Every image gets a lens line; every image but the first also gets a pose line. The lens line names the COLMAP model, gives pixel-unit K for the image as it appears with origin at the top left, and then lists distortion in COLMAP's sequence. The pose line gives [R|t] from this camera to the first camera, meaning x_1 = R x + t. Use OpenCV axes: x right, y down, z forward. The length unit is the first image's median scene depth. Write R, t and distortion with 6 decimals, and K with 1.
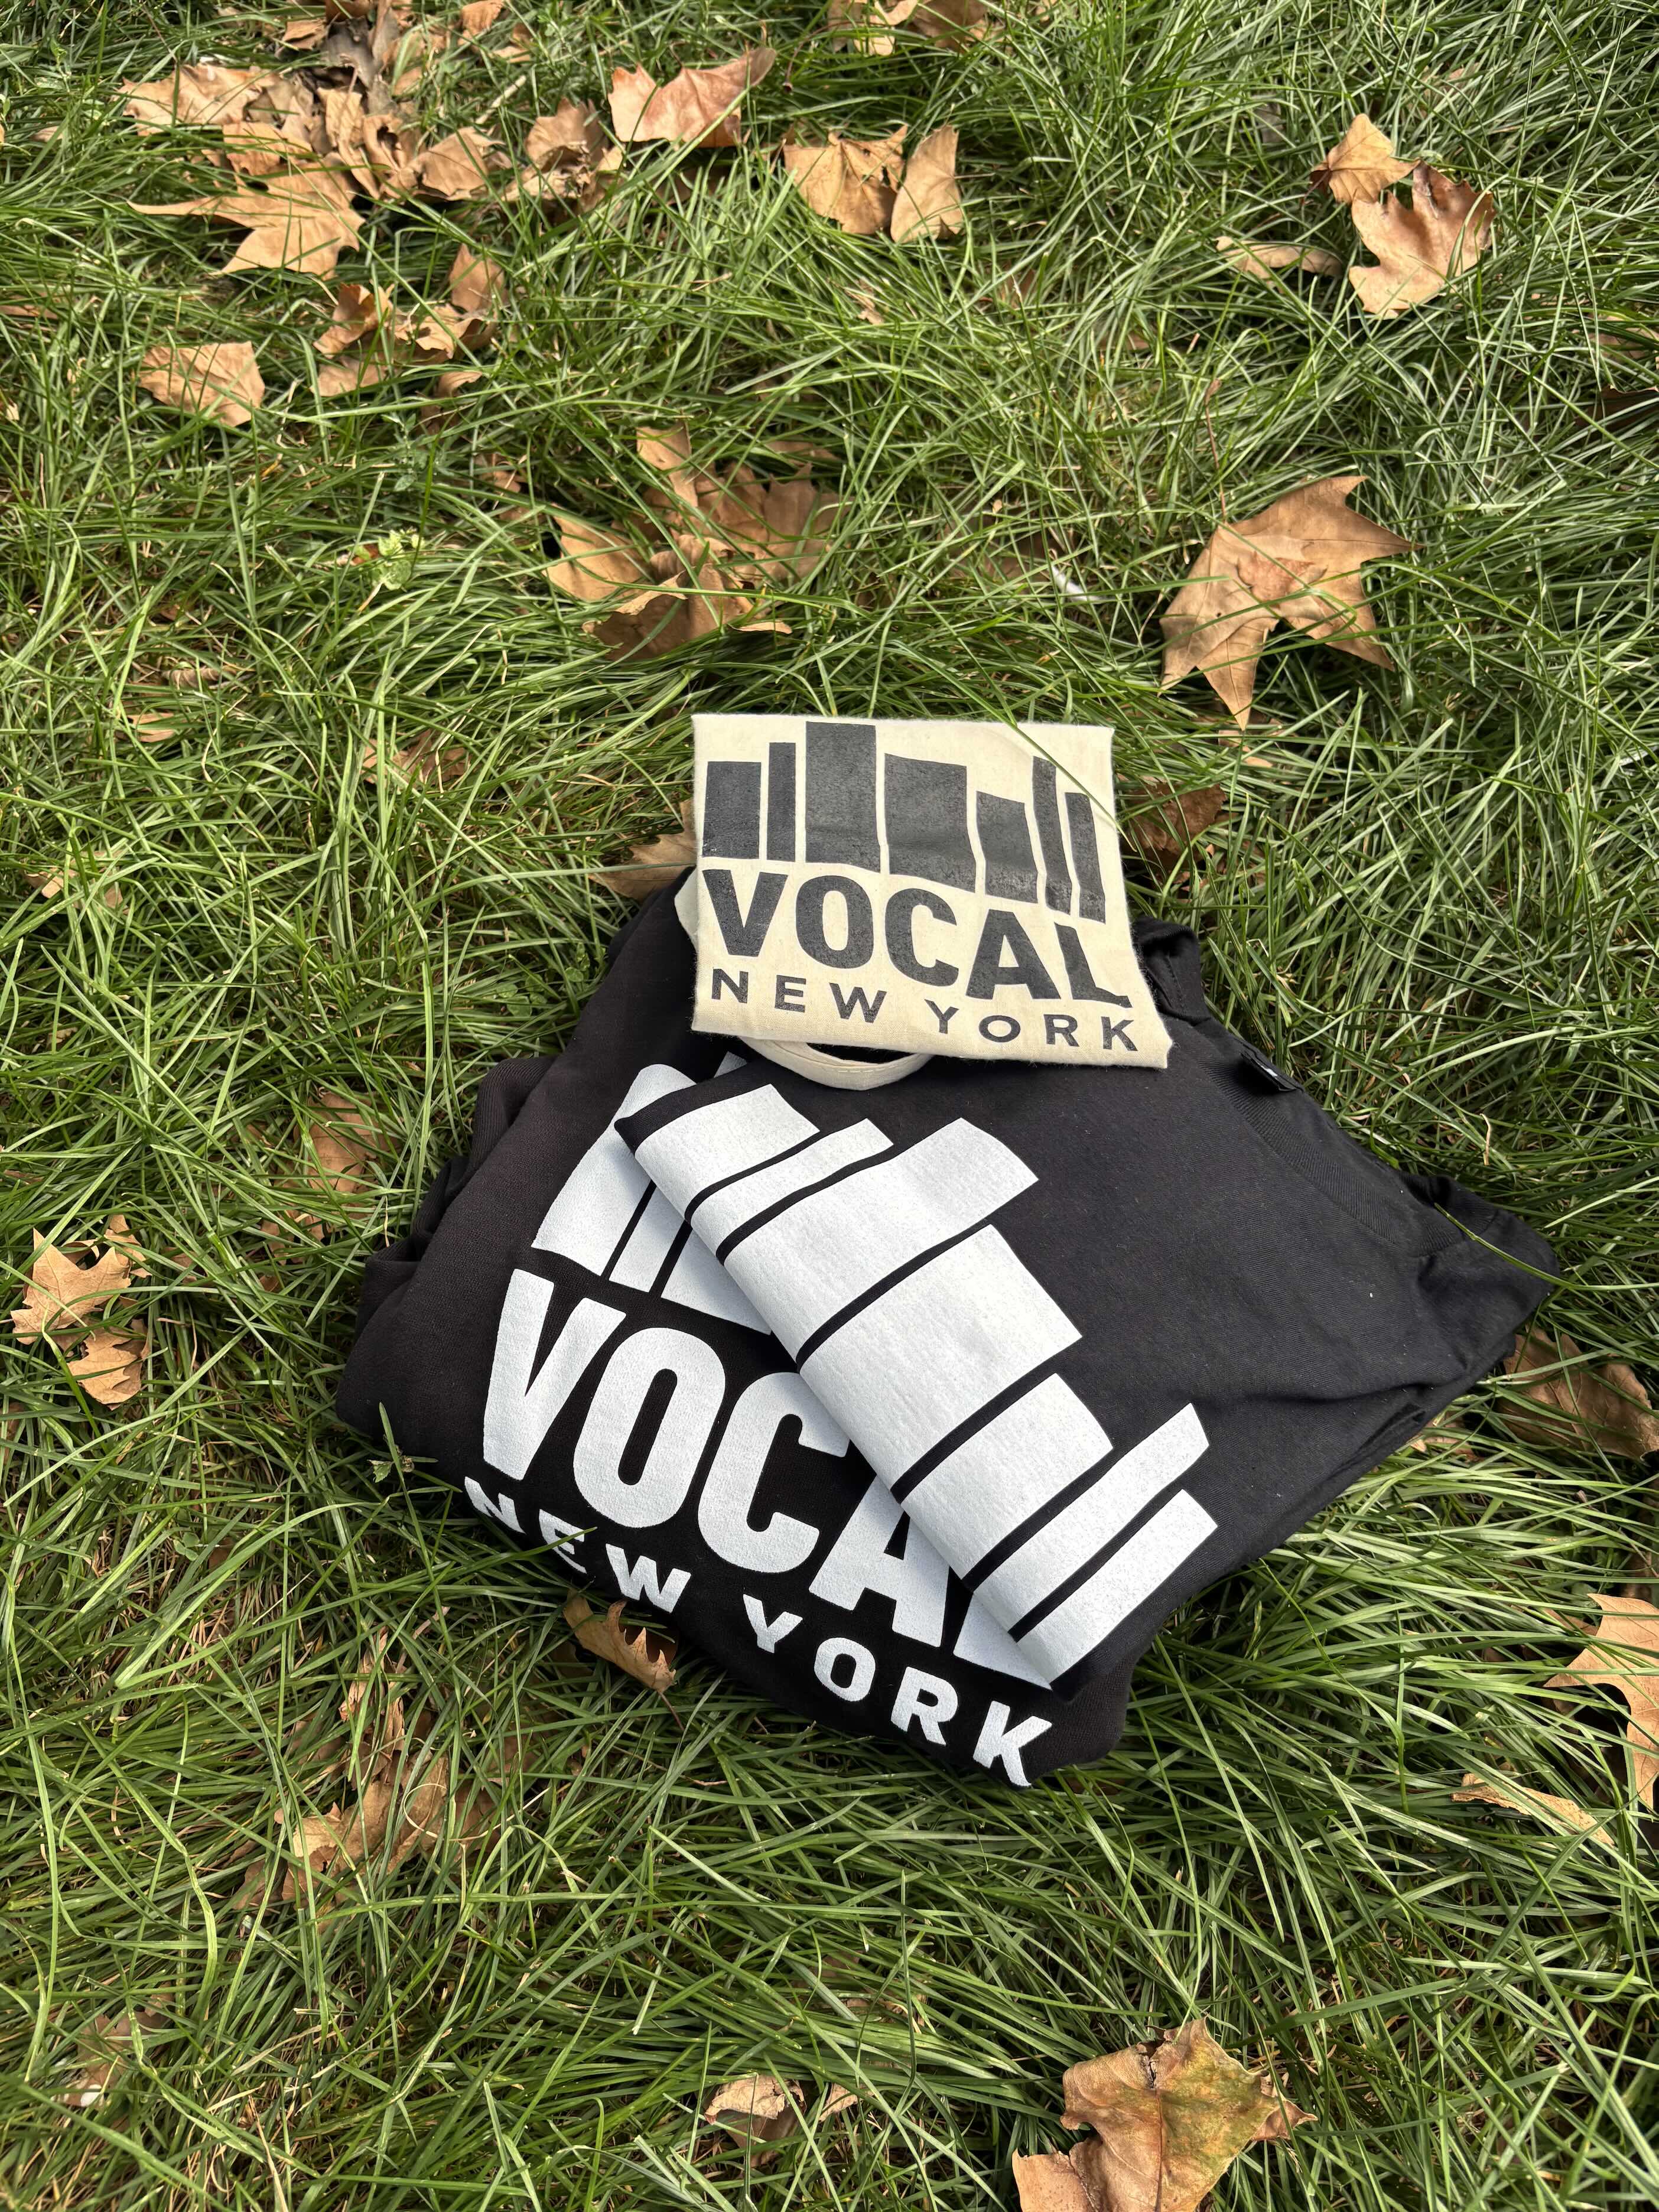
lens RADIAL K [[1760.6, 0, 834.0], [0, 1760.6, 1109.3], [0, 0, 1]] dist [0.039379, -0.052565]
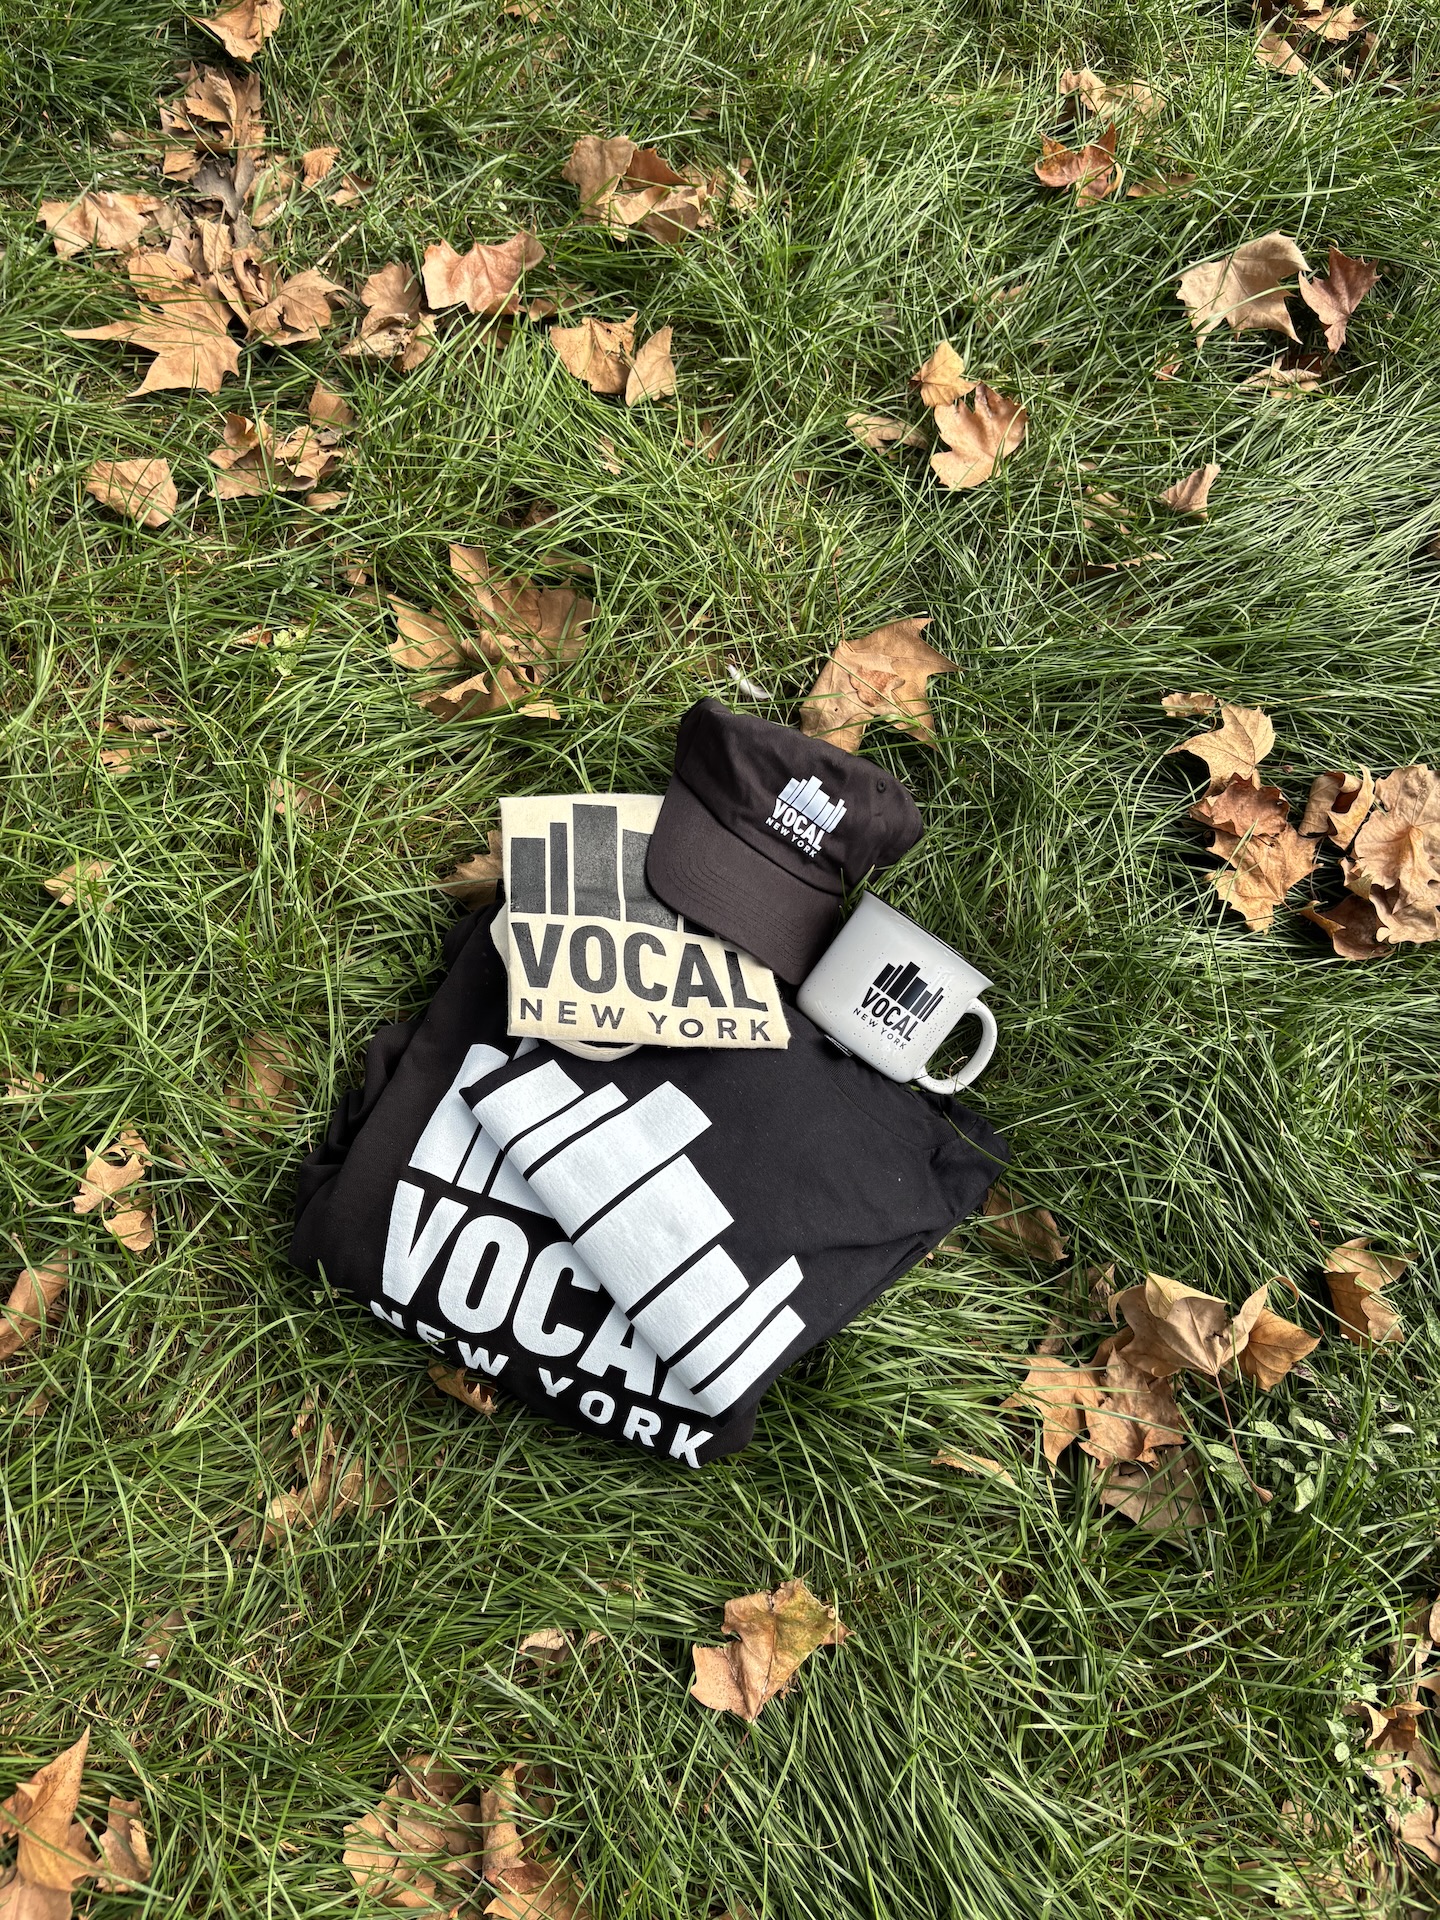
lens RADIAL K [[1493.5, 0, 757.7], [0, 1493.5, 960.4], [0, 0, 1]] dist [0.007805, 0.012918]
pose [[0.992114, 0.001091, 0.125331, -0.020411], [-0.015317, 0.993522, 0.112599, -0.269198], [-0.124397, -0.113631, 0.985705, -0.400357]]
